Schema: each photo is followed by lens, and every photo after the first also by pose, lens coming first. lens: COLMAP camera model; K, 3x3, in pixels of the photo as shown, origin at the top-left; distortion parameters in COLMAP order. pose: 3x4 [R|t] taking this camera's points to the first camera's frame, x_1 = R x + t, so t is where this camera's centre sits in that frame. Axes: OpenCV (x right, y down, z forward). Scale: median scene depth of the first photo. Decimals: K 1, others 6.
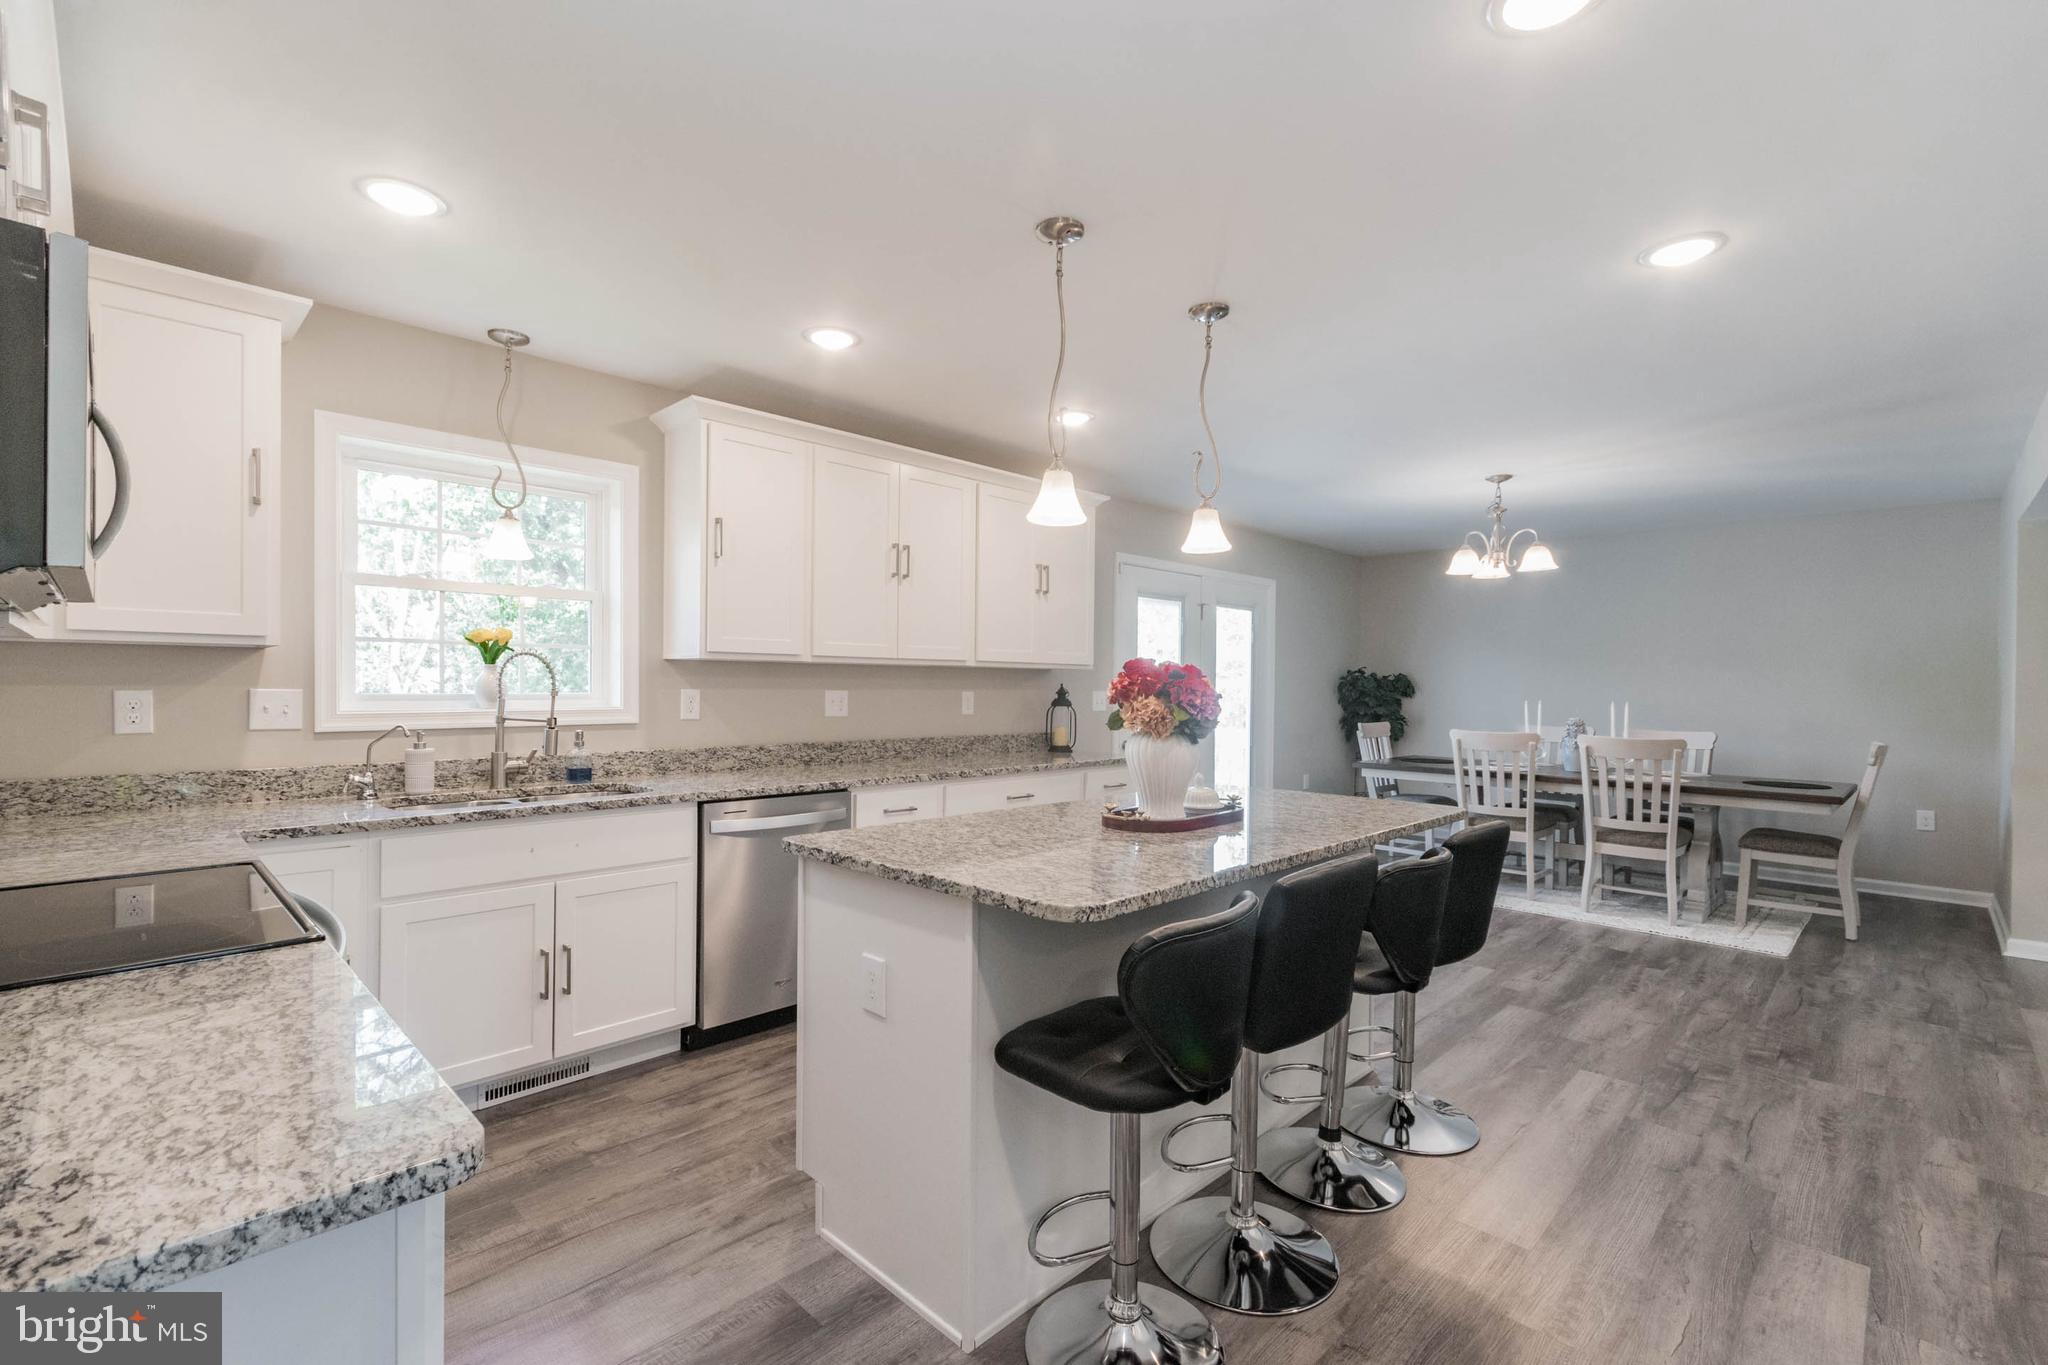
lens RADIAL K [[900.6, 0, 1032.7], [0, 900.6, 686.3], [0, 0, 1]] dist [0.004020, 0.000771]
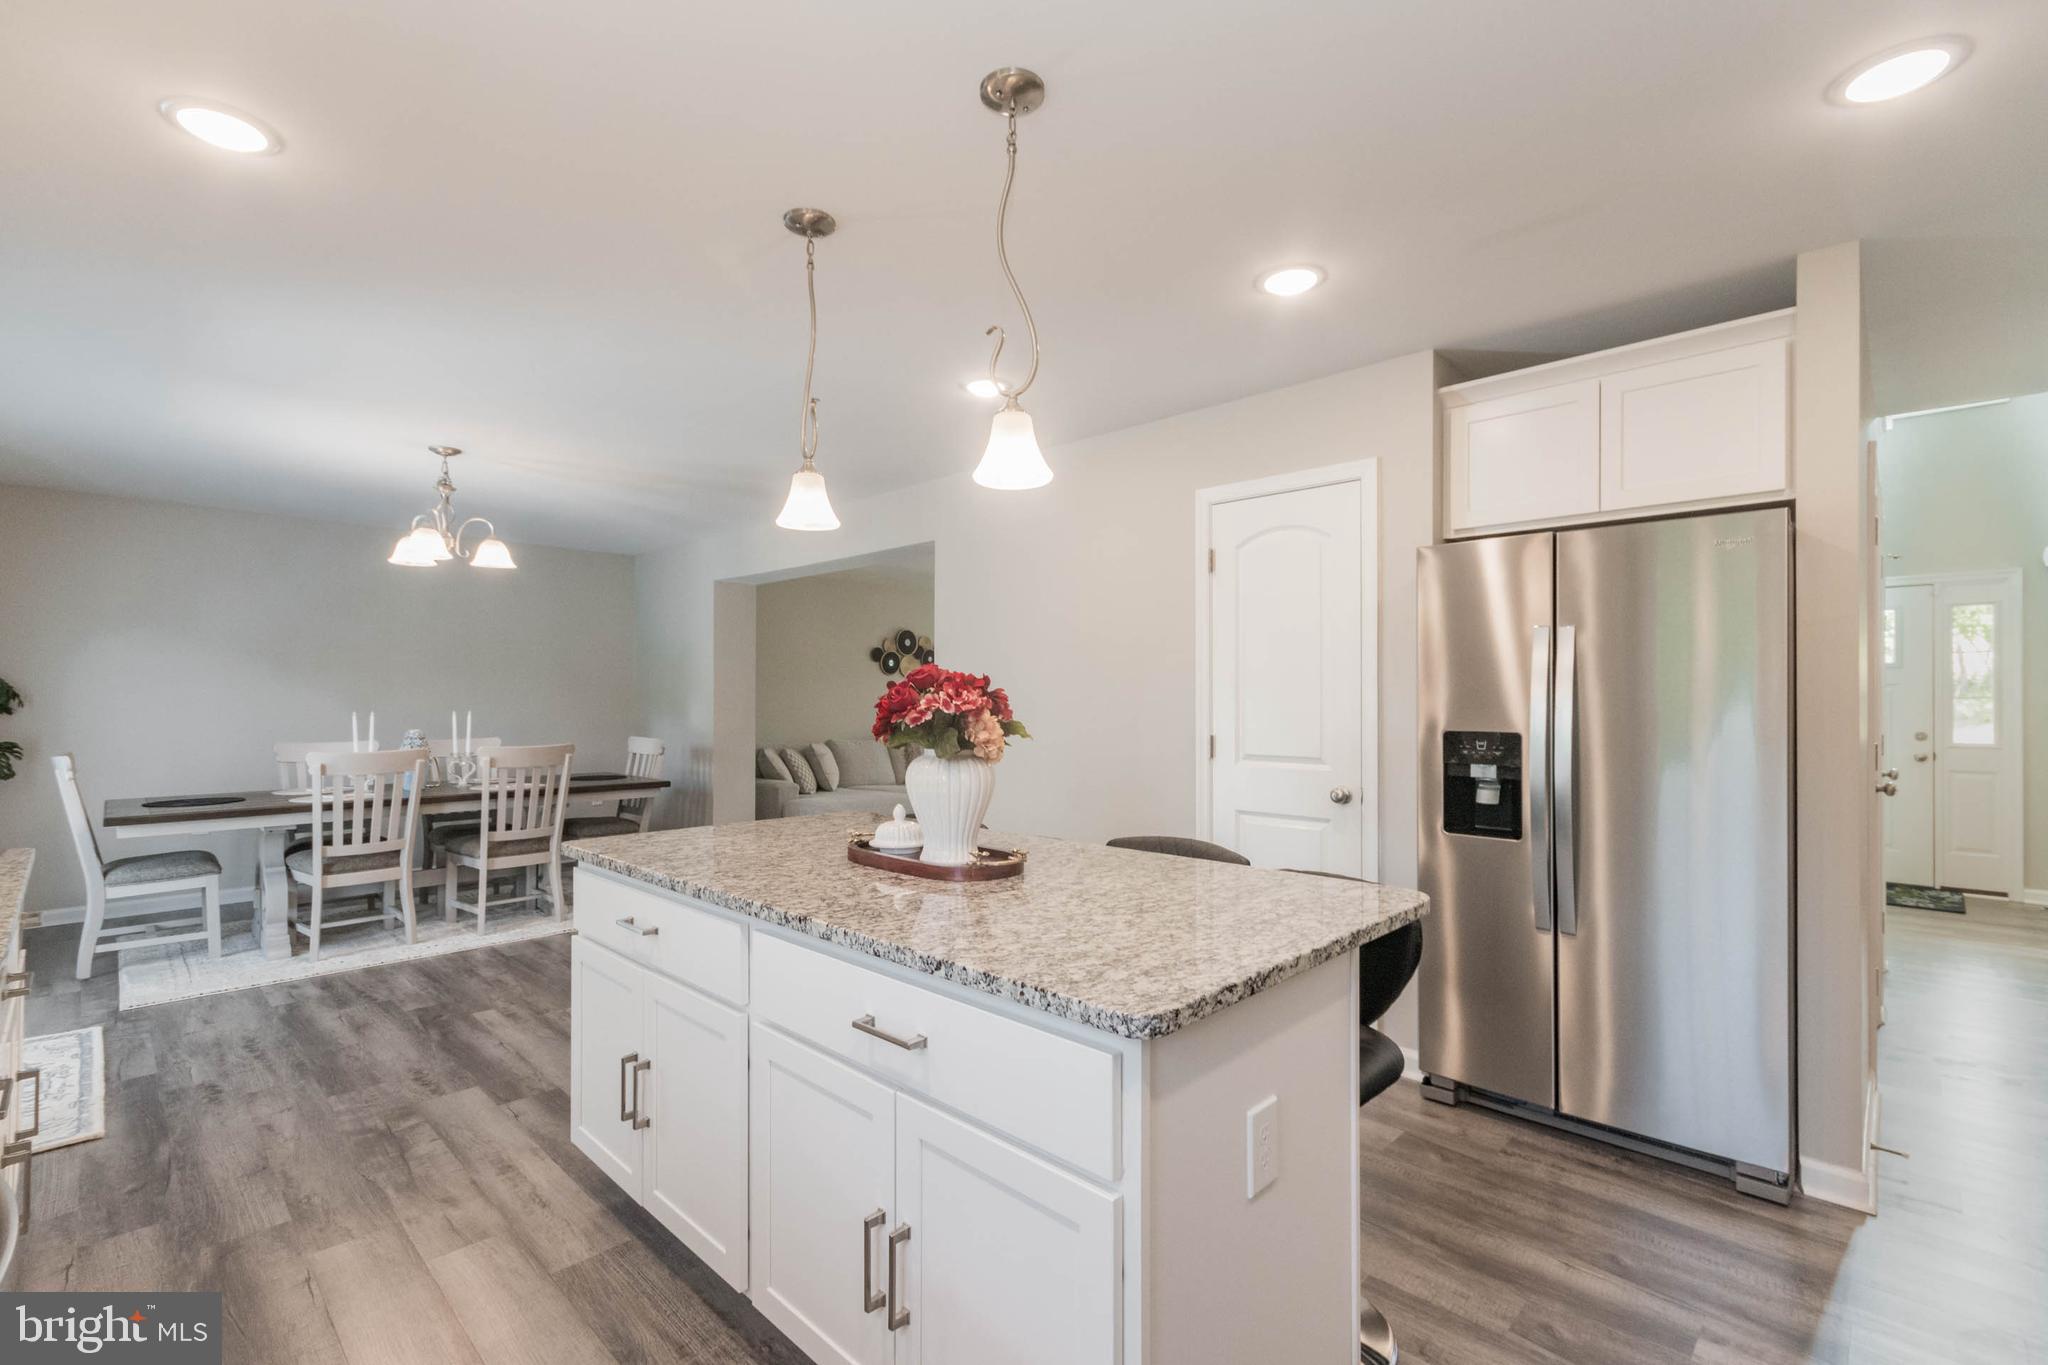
lens RADIAL K [[900.6, 0, 1012.6], [0, 900.6, 686.9], [0, 0, 1]] dist [0.004020, 0.000771]
pose [[-0.002442, 0.003320, 0.999992, -0.417849], [0.001430, 0.999993, -0.003316, -0.006146], [-0.999996, 0.001422, -0.002447, 0.579385]]
